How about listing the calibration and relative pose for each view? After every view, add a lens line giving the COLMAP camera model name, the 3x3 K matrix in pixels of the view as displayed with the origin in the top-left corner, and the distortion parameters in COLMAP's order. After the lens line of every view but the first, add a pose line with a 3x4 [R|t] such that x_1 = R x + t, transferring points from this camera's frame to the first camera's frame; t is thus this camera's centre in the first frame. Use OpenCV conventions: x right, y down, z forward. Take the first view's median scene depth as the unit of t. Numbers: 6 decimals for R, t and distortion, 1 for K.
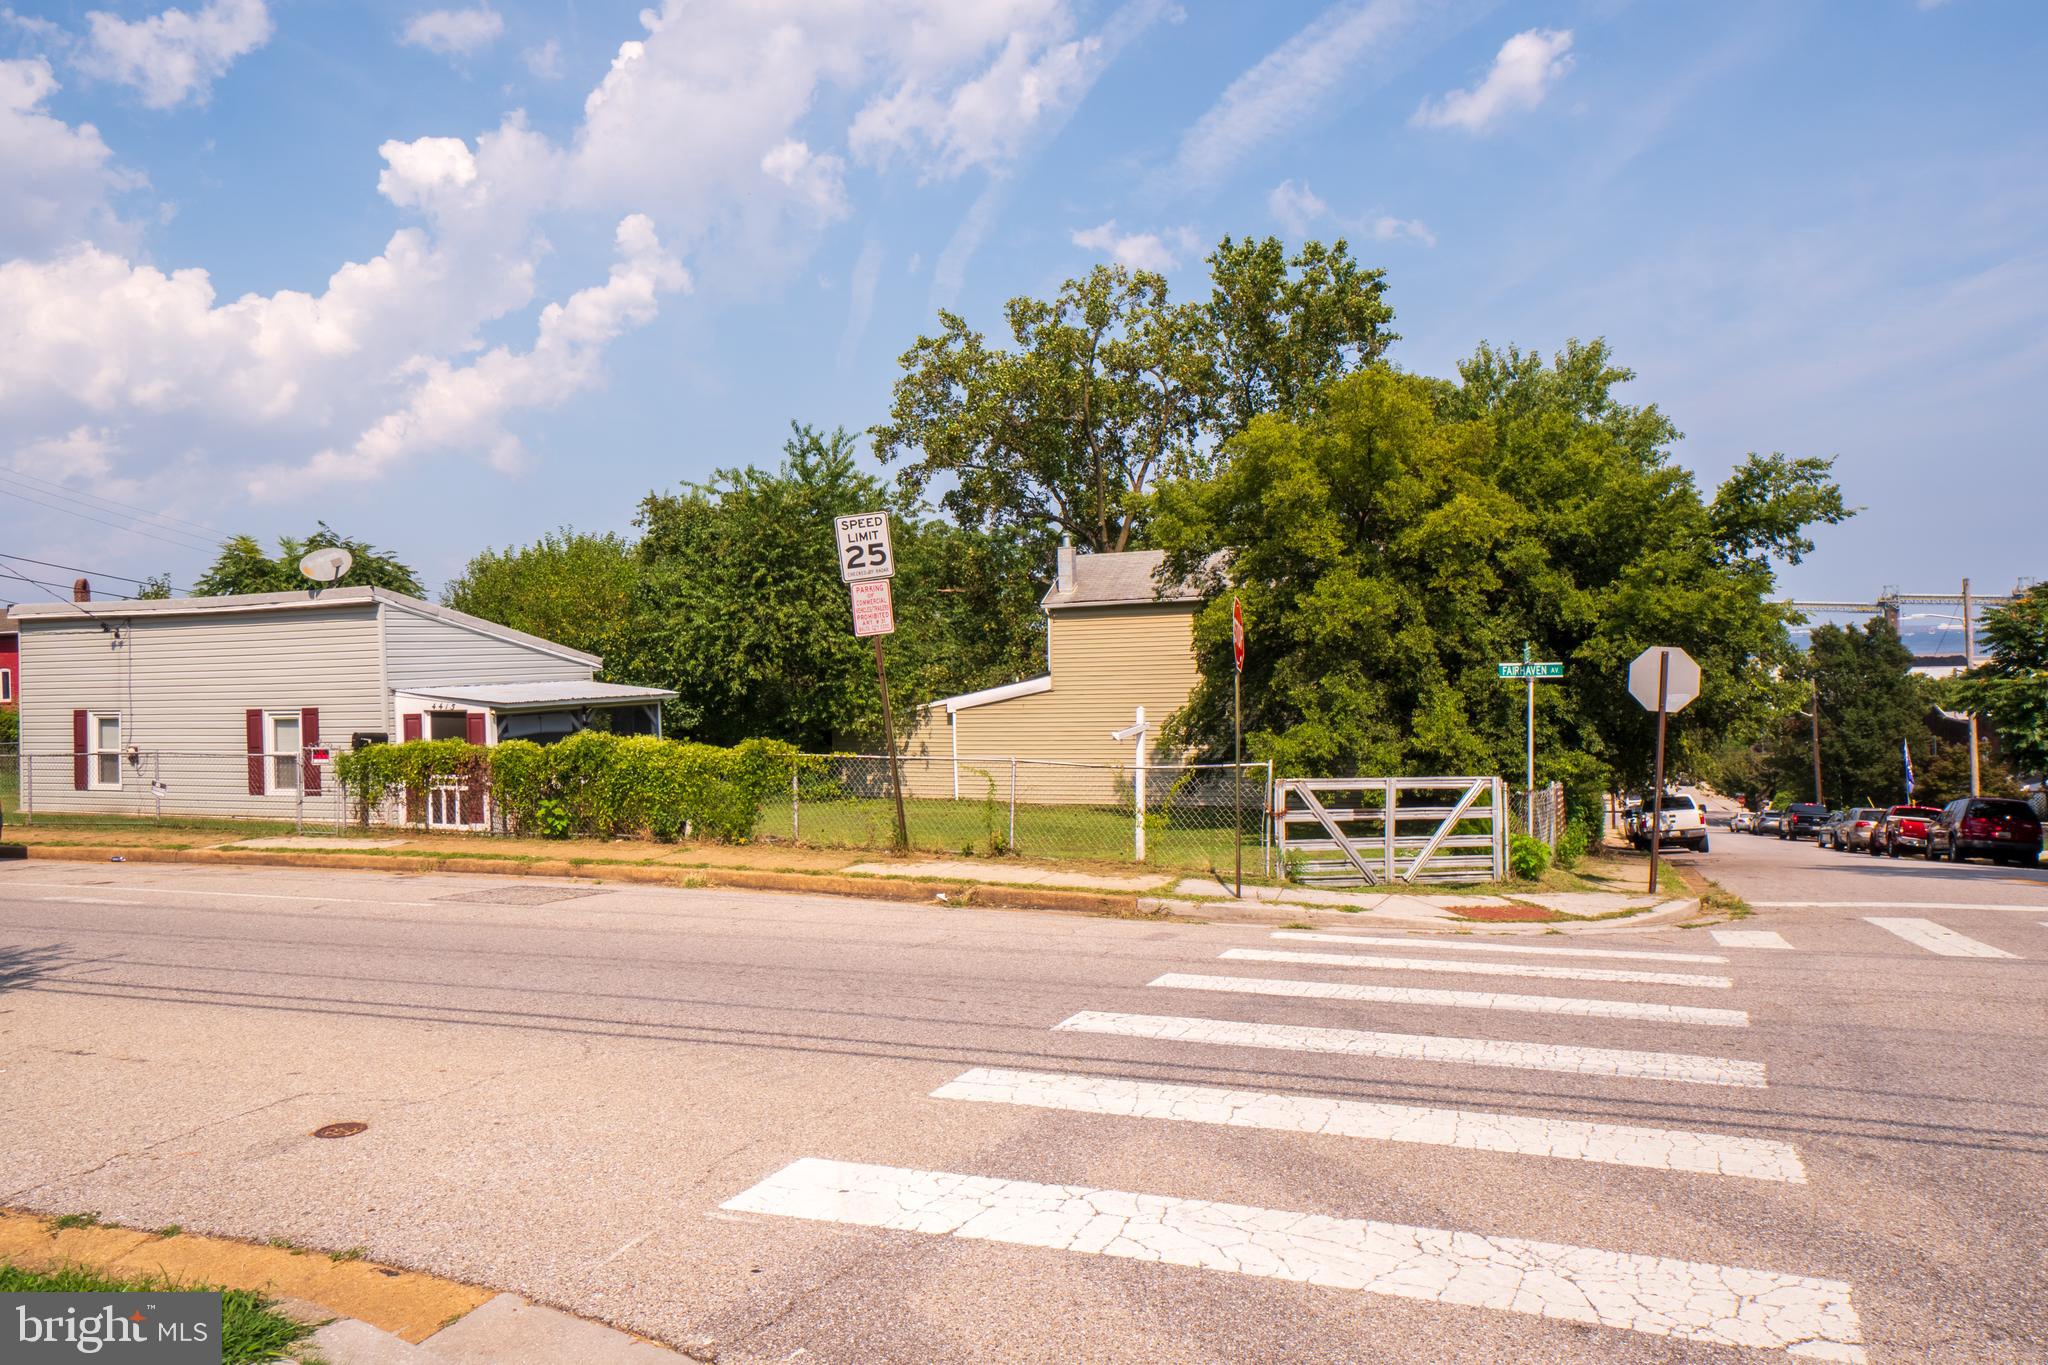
lens RADIAL K [[1731.1, 0, 1016.1], [0, 1731.1, 627.1], [0, 0, 1]] dist [0.050421, -0.000644]
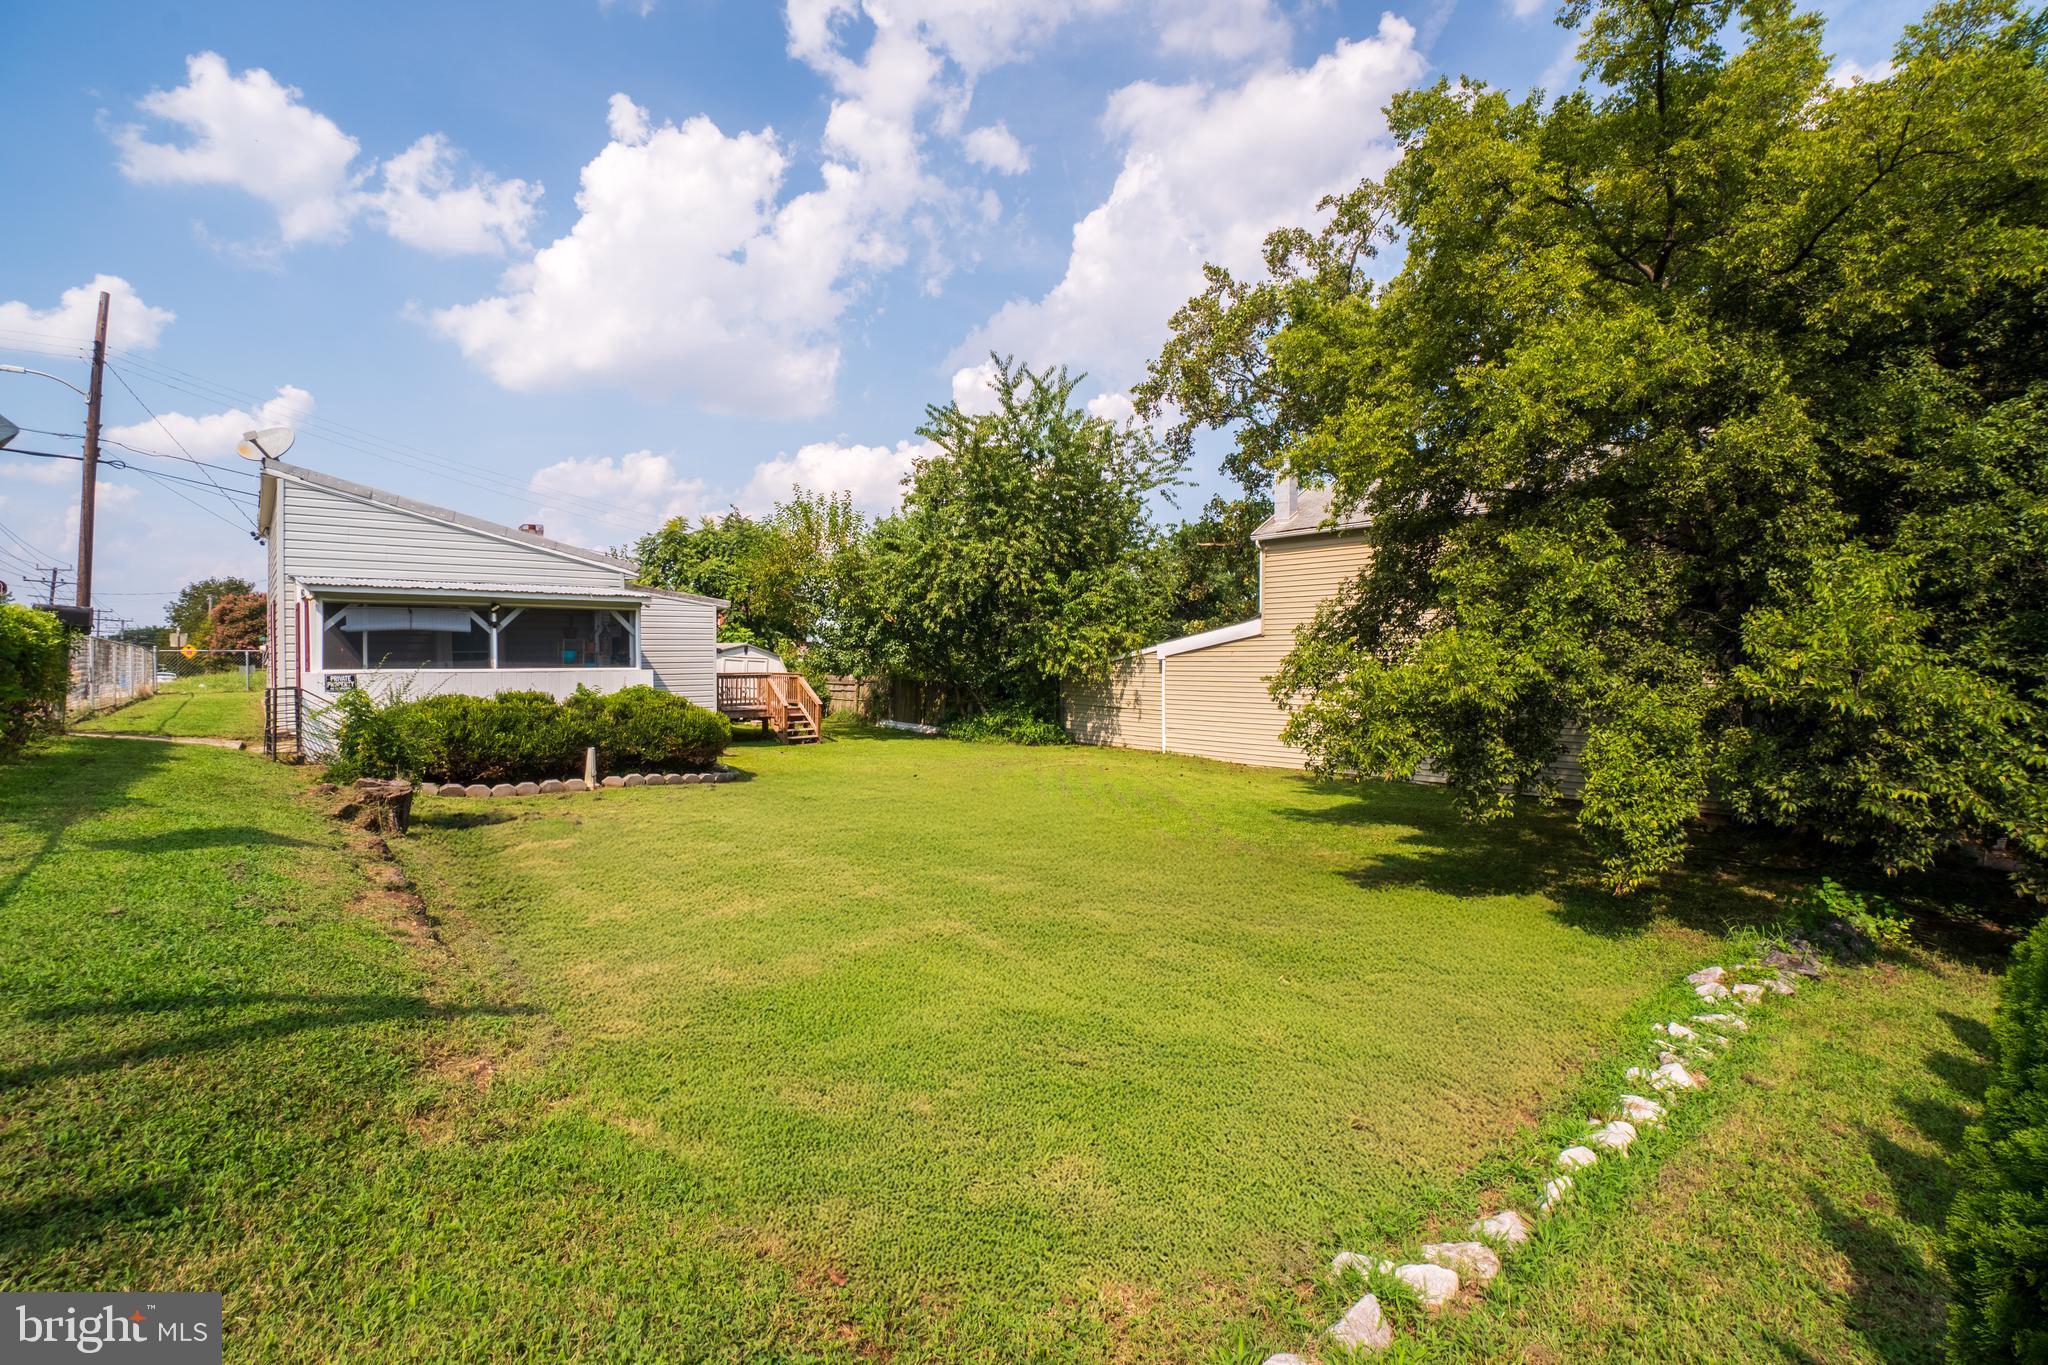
lens RADIAL K [[938.2, 0, 1019.2], [0, 938.2, 666.9], [0, 0, 1]] dist [-0.057131, 0.026666]
pose [[0.888308, 0.030198, -0.458254, 0.127364], [-0.022032, 0.999489, 0.023155, 0.044250], [0.458719, -0.010472, 0.888520, 0.530652]]
